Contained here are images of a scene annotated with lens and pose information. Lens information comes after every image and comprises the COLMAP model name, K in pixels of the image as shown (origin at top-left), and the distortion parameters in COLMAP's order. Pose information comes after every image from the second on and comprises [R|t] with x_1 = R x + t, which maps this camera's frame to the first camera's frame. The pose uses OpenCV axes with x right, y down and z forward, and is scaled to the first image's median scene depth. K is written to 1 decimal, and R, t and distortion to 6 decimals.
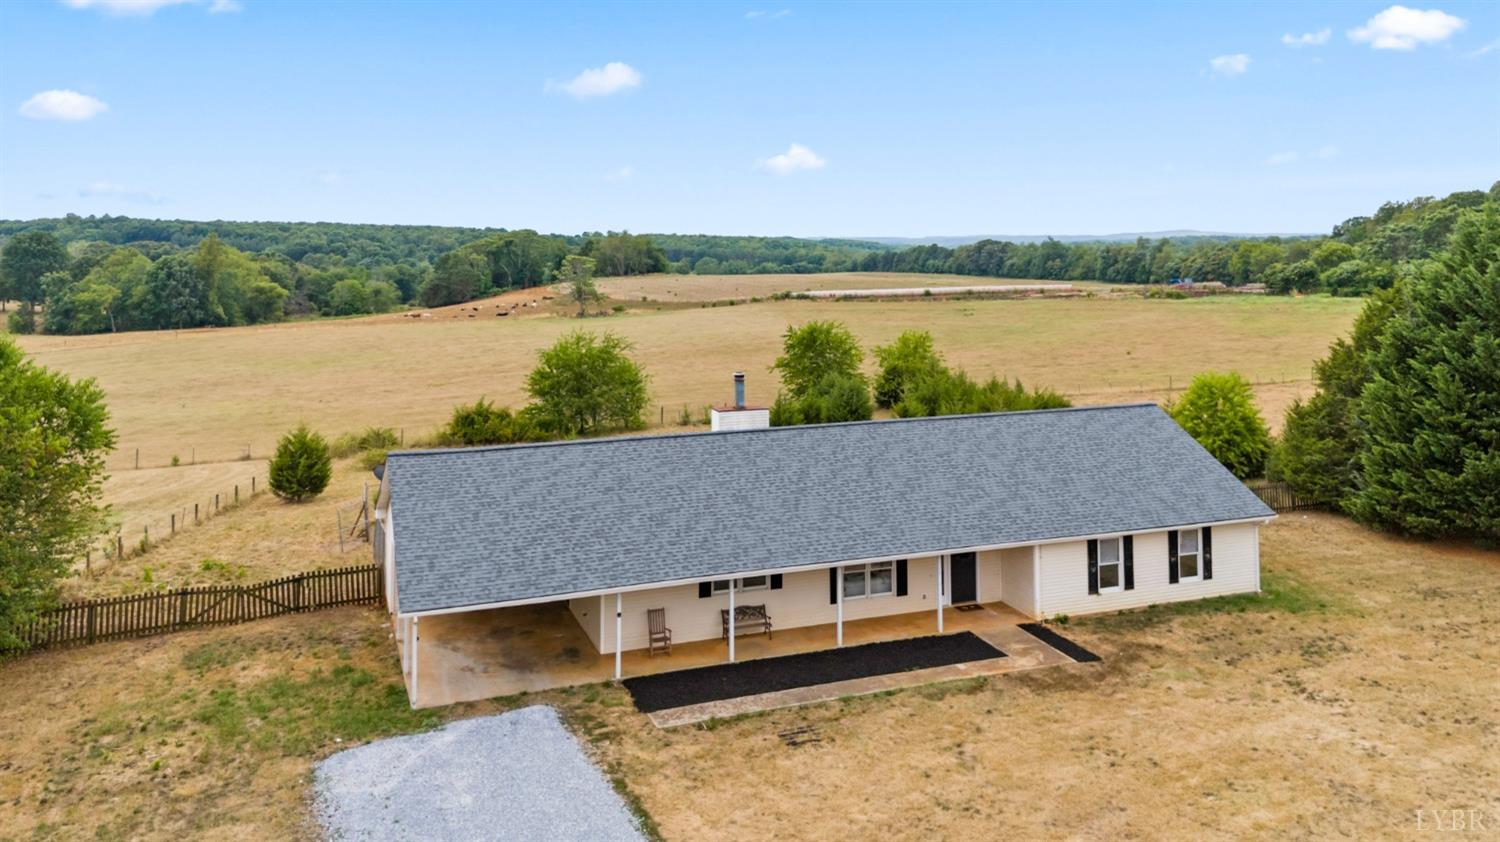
lens RADIAL K [[1098.1, 0, 772.4], [0, 1098.1, 282.7], [0, 0, 1]] dist [0.036504, -0.011398]
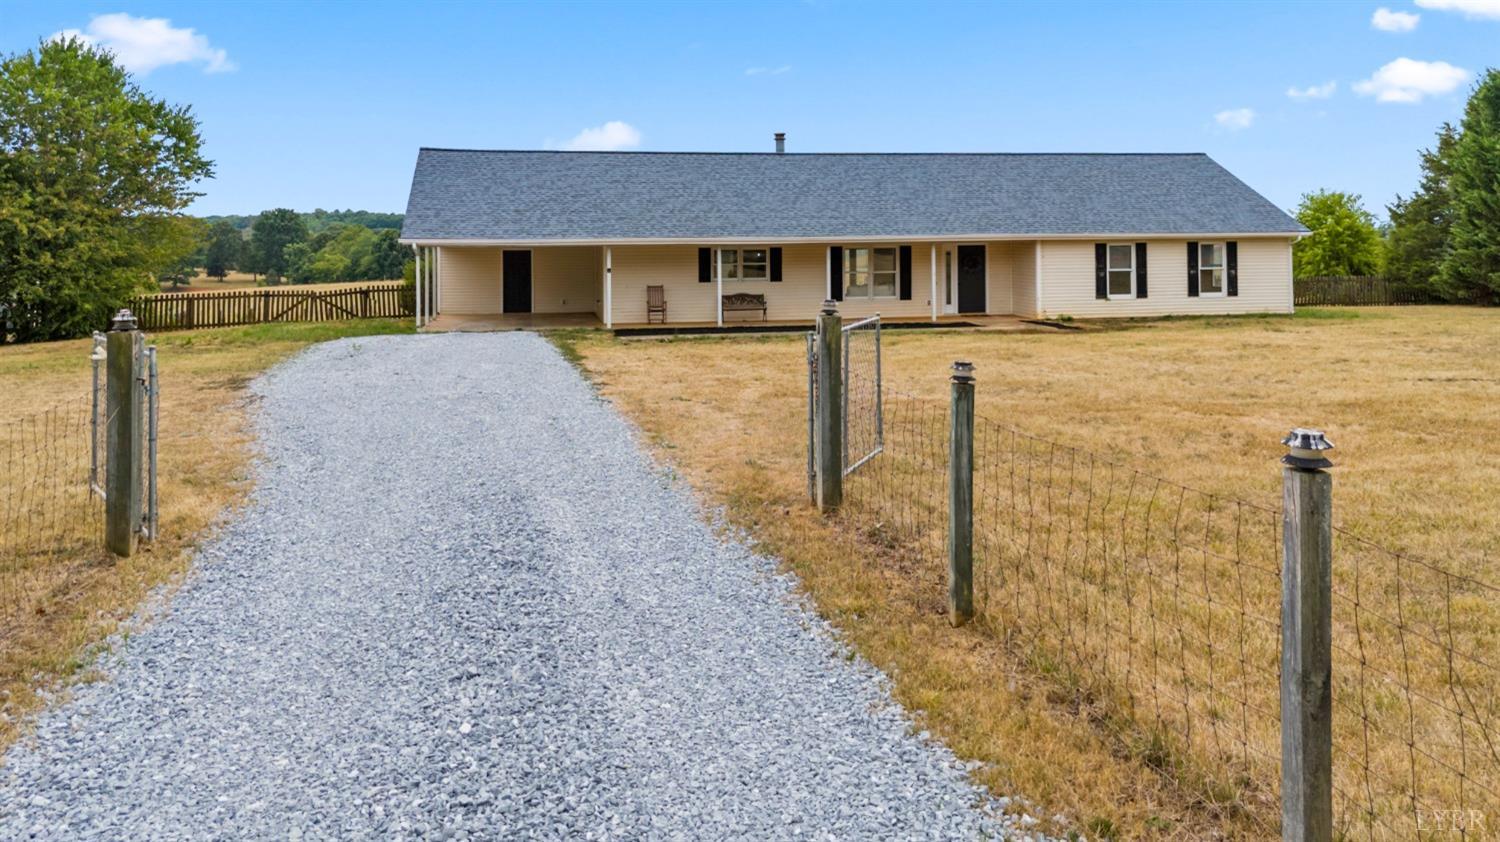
lens RADIAL K [[1098.1, 0, 792.4], [0, 1098.1, 298.9], [0, 0, 1]] dist [0.036504, -0.011398]
pose [[0.986612, -0.004900, -0.163010, 0.174554], [0.007936, 0.999807, 0.017981, 0.257195], [0.162890, -0.019034, 0.986461, -0.022018]]
